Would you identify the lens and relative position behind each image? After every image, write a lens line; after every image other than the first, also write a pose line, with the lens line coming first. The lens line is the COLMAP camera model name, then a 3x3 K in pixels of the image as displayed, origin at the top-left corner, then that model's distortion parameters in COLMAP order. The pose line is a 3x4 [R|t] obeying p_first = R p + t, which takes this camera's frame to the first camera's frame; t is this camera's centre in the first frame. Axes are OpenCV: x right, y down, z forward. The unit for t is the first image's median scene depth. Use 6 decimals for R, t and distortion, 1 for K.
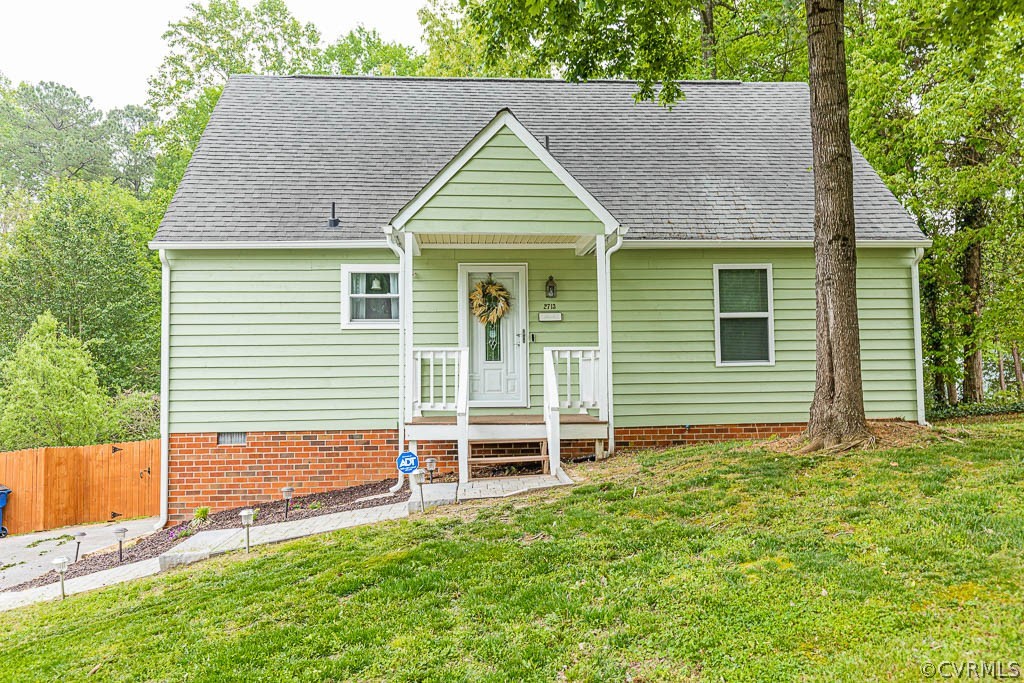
lens RADIAL K [[818.3, 0, 505.0], [0, 818.3, 348.0], [0, 0, 1]] dist [0.002847, -0.005286]
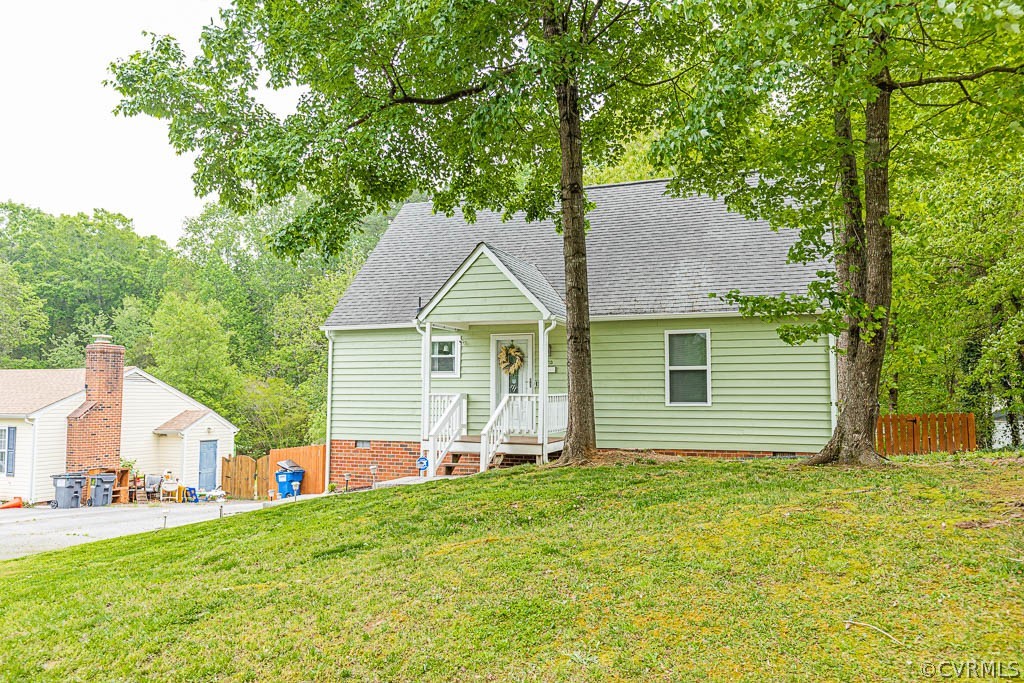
lens RADIAL K [[759.1, 0, 501.6], [0, 759.1, 344.1], [0, 0, 1]] dist [-0.004608, -0.003150]
pose [[0.905569, -0.013587, -0.423981, 0.561719], [0.003984, 0.999715, -0.023526, -0.052990], [0.424179, 0.019615, 0.905366, -0.262913]]
